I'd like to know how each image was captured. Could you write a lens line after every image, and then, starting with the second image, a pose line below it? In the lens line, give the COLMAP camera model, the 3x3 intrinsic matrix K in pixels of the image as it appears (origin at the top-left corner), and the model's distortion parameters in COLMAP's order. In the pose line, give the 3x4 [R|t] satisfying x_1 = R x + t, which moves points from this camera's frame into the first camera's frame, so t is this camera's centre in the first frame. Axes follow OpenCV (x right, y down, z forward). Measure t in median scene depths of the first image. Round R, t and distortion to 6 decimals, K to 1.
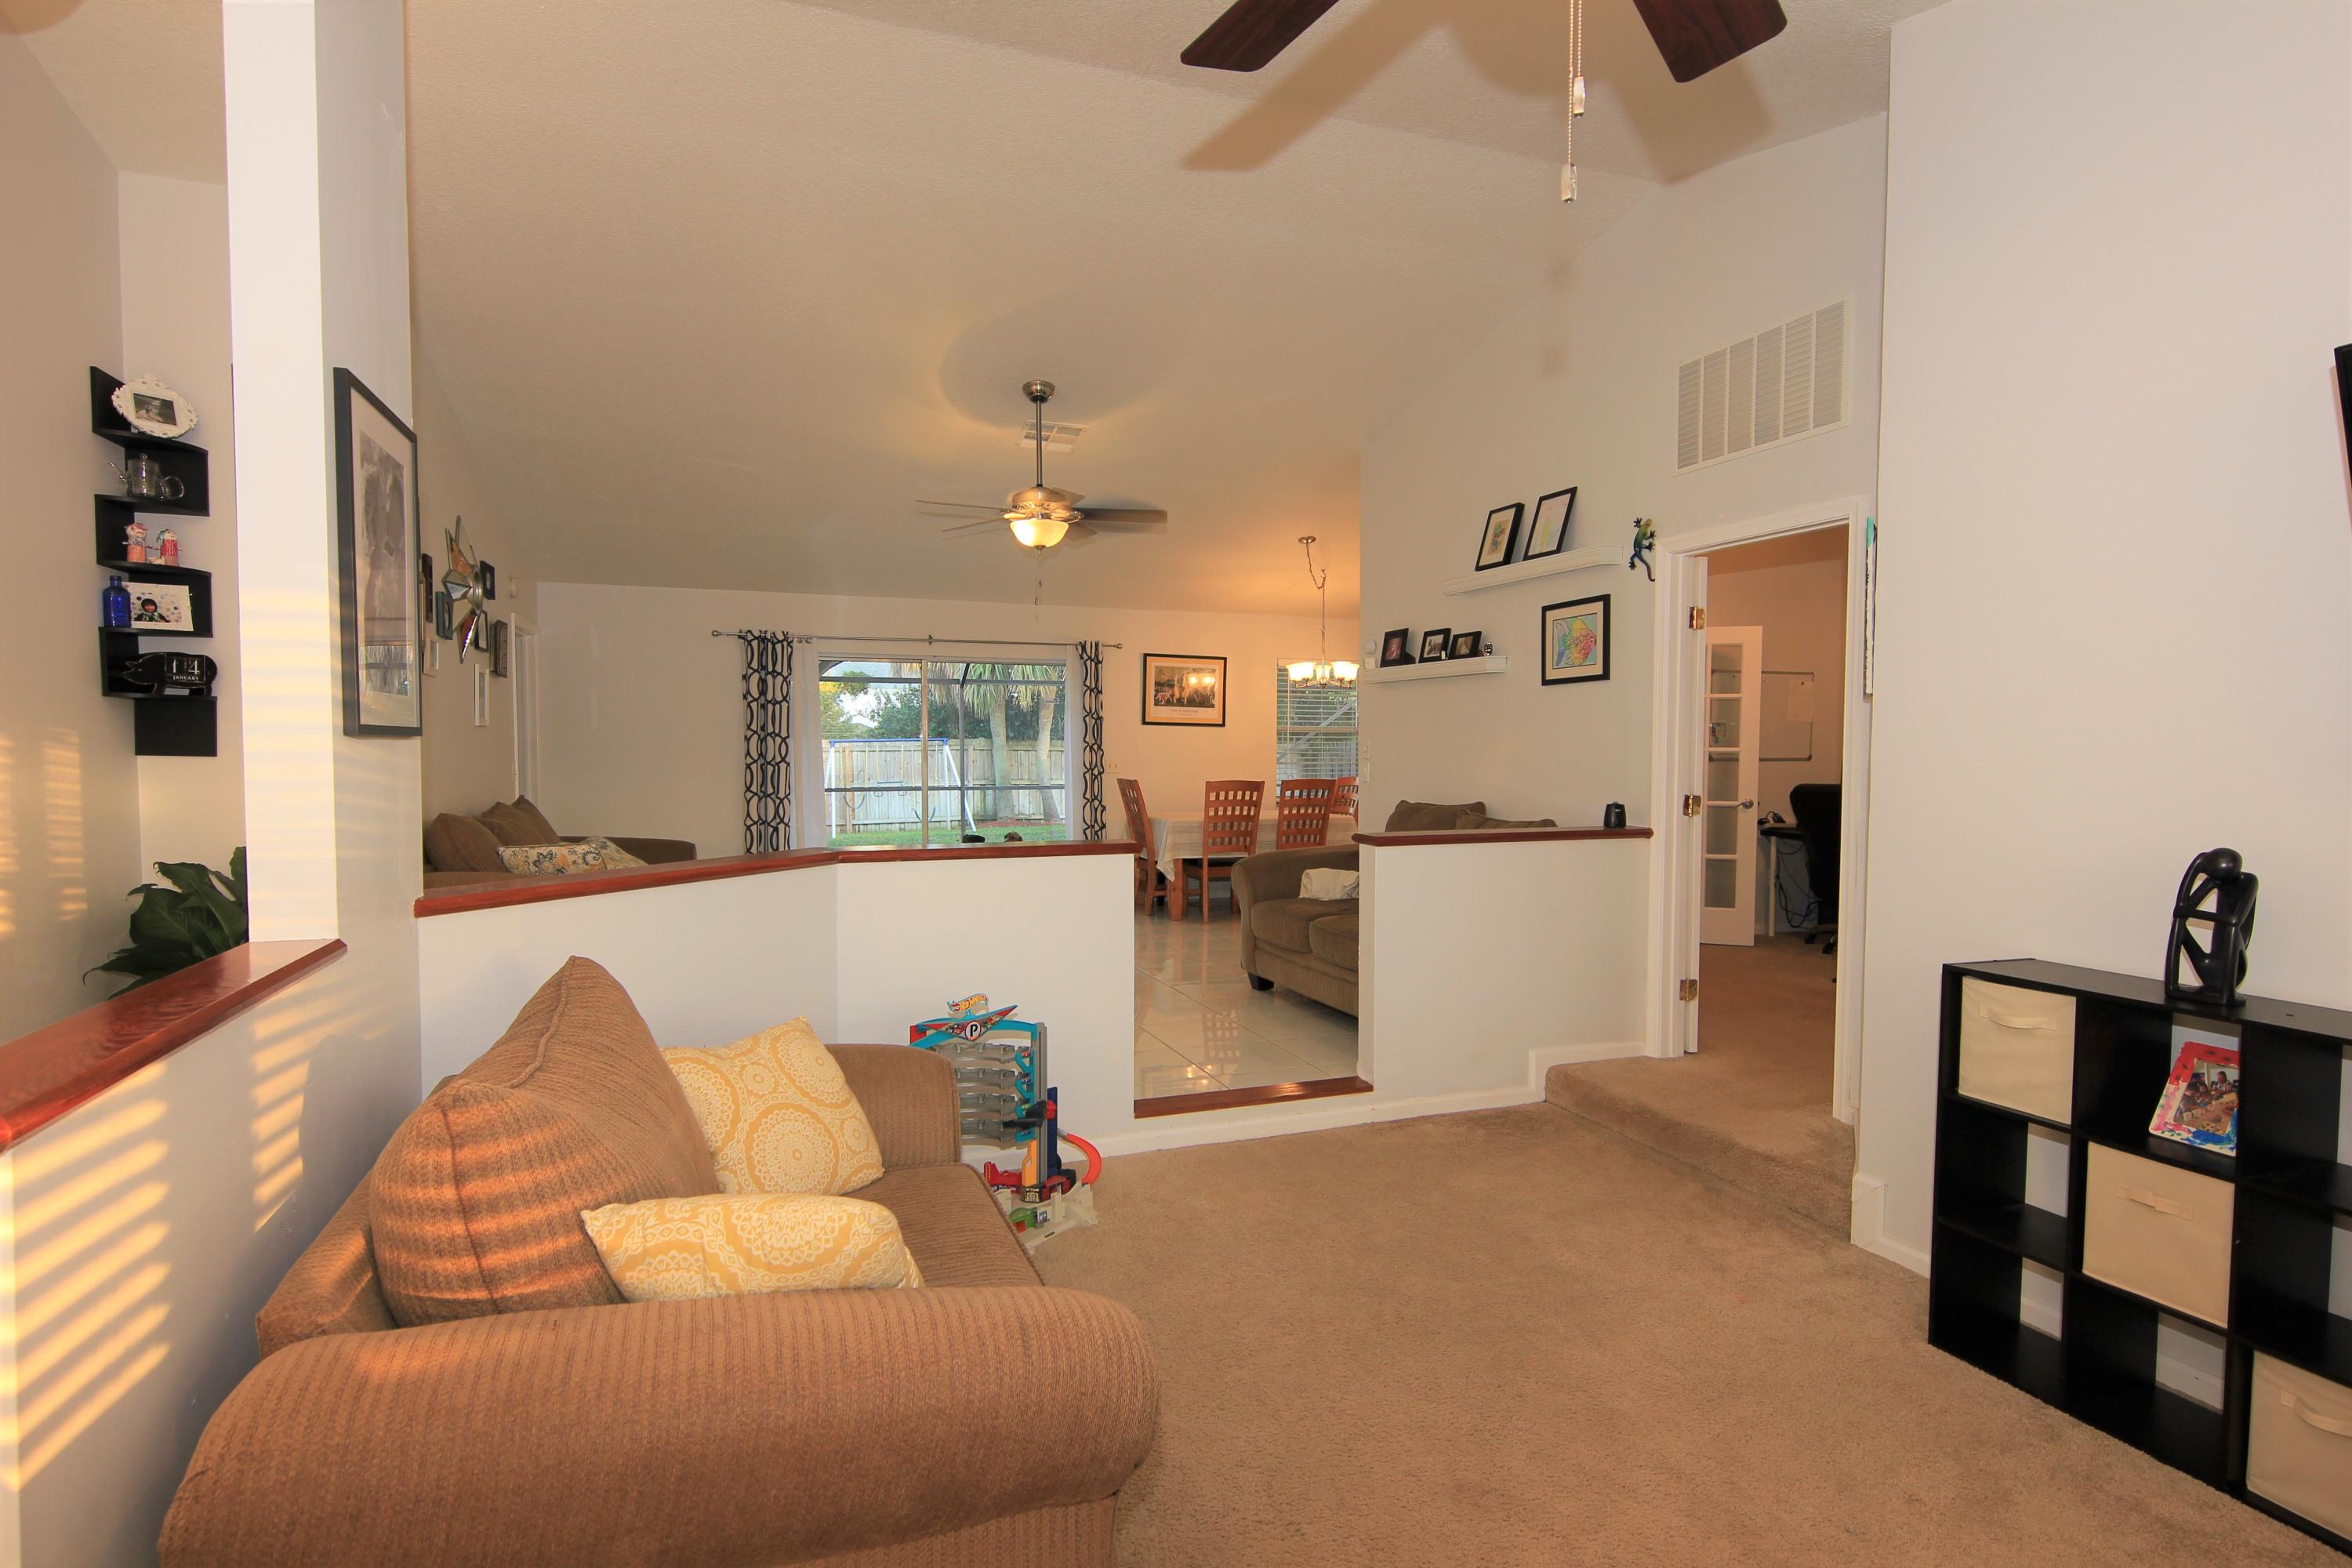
lens RADIAL K [[1191.6, 0, 1176.0], [0, 1191.6, 784.0], [0, 0, 1]] dist [0.007438, -0.000865]
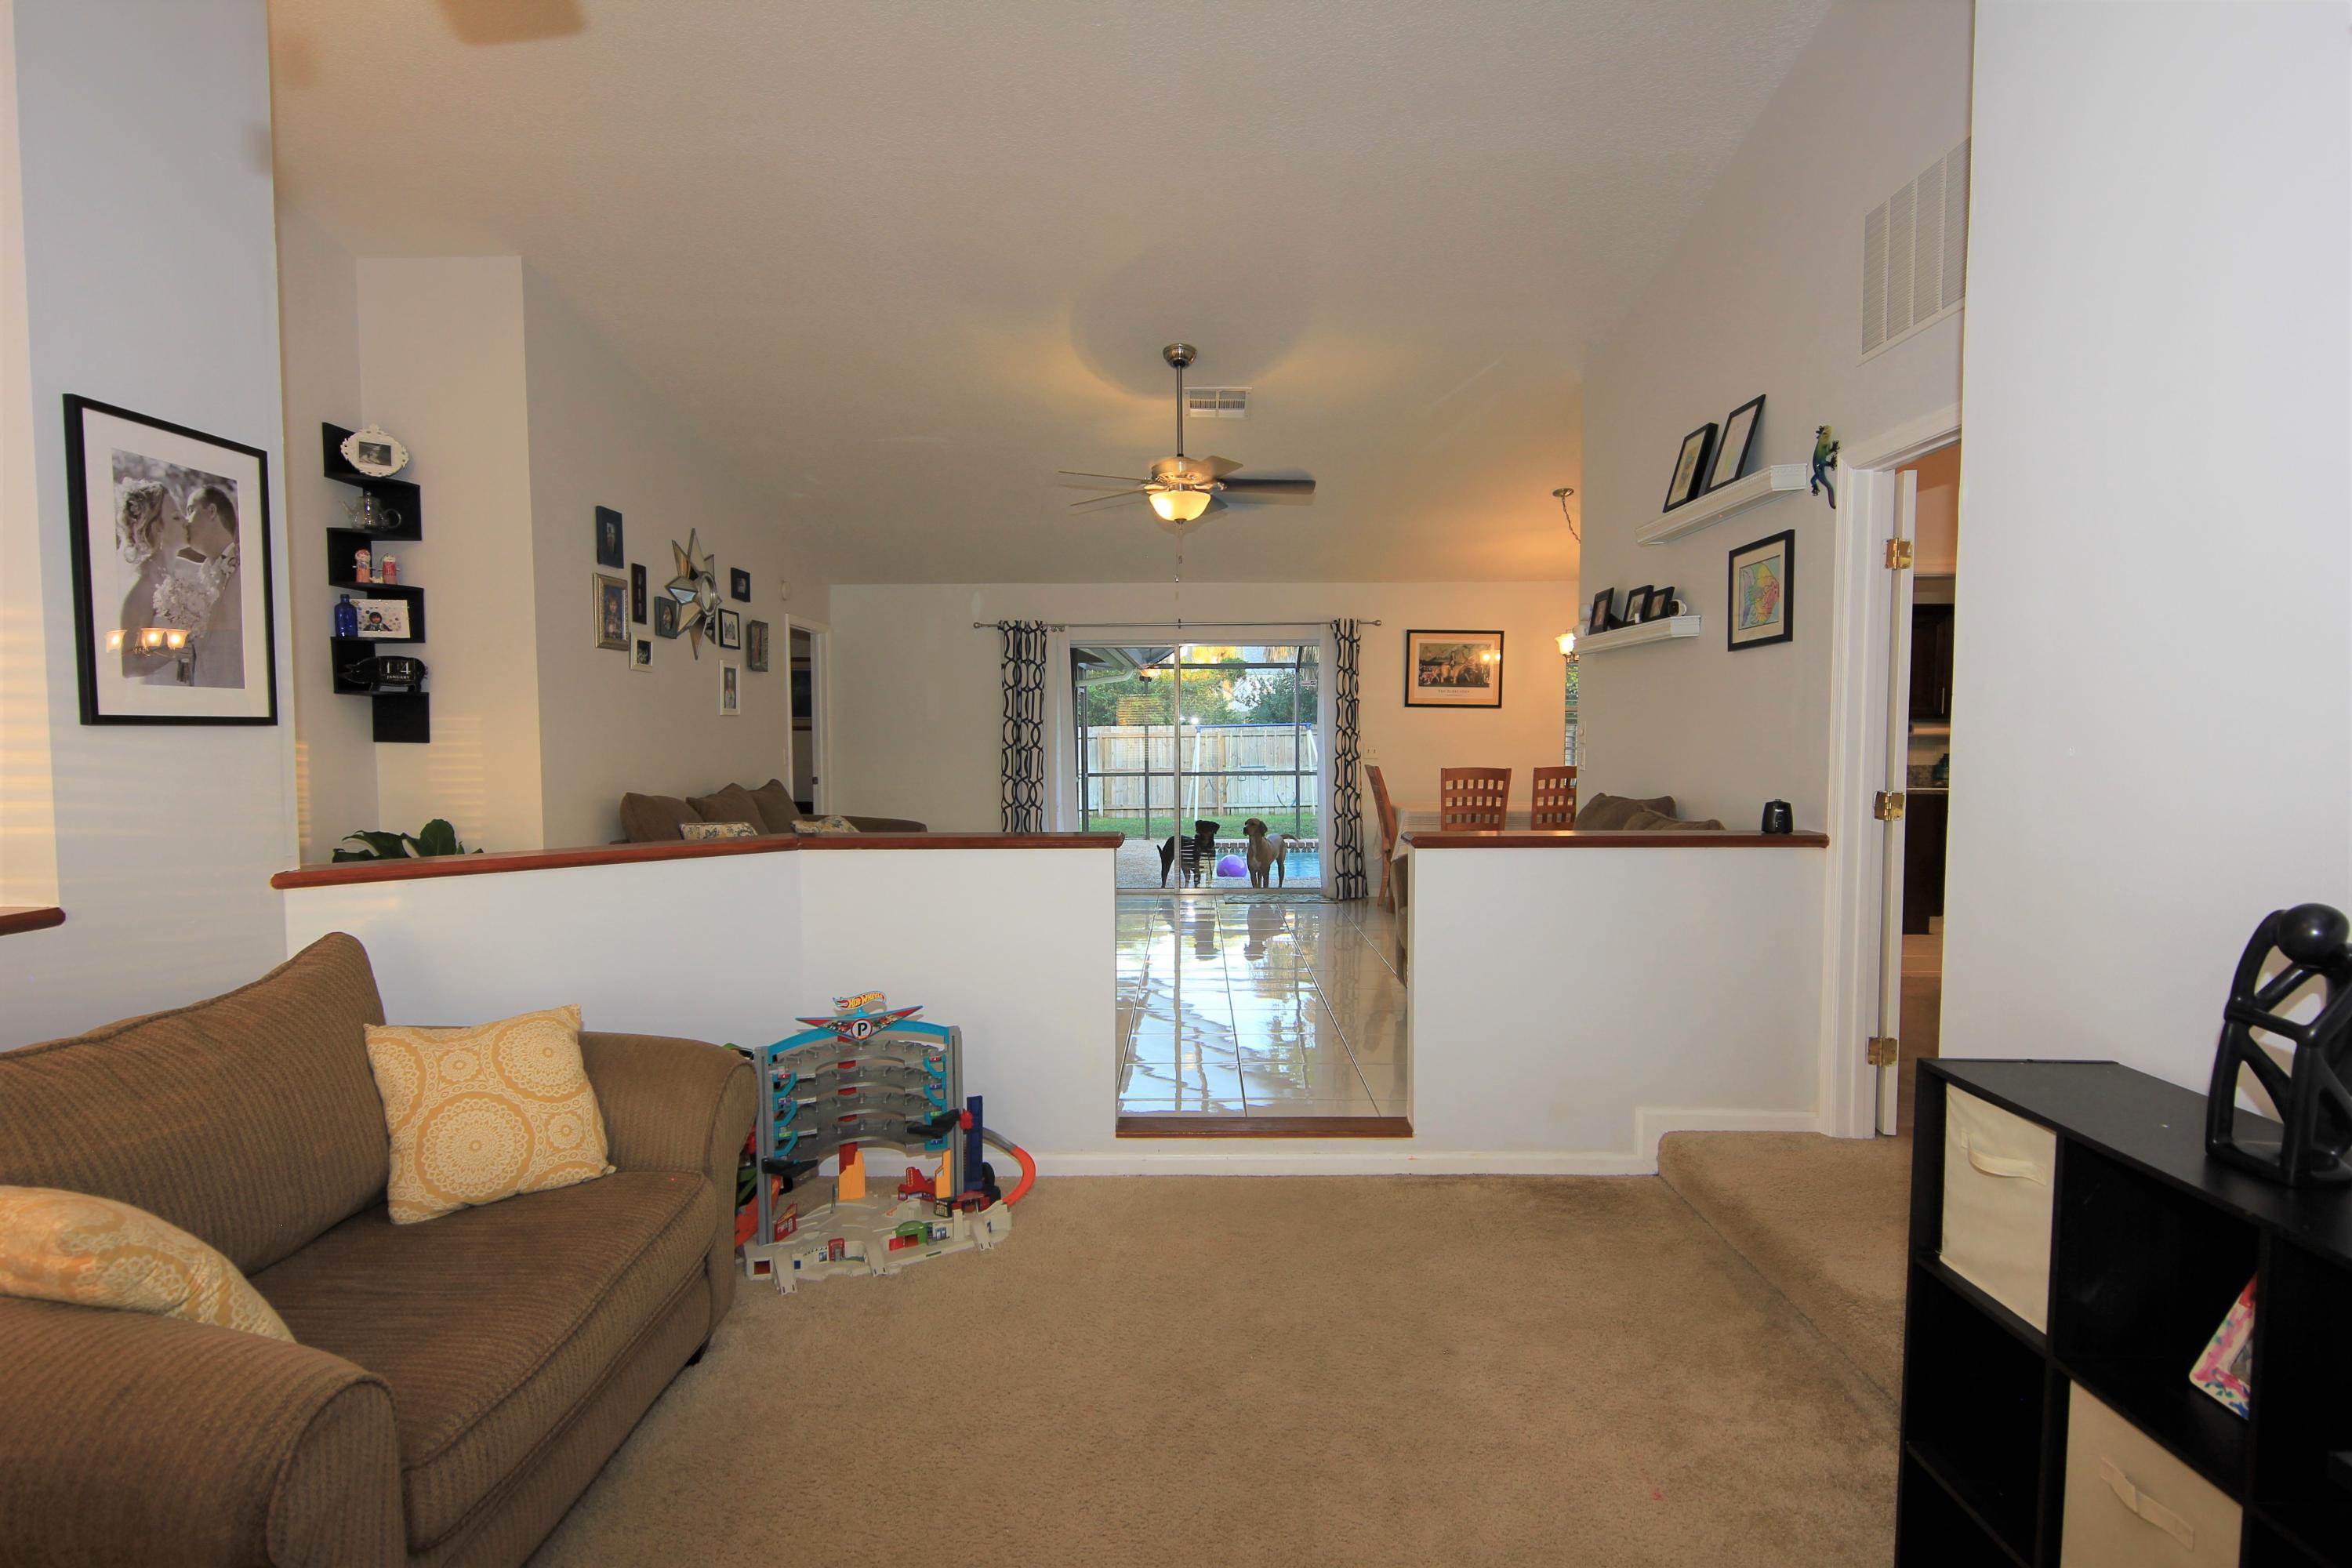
lens RADIAL K [[1191.6, 0, 1176.0], [0, 1191.6, 784.0], [0, 0, 1]] dist [0.007438, -0.000865]
pose [[0.933682, 0.010943, -0.357937, 0.281454], [-0.006331, 0.999881, 0.014056, -0.003229], [0.358048, -0.010858, 0.933640, 0.140124]]
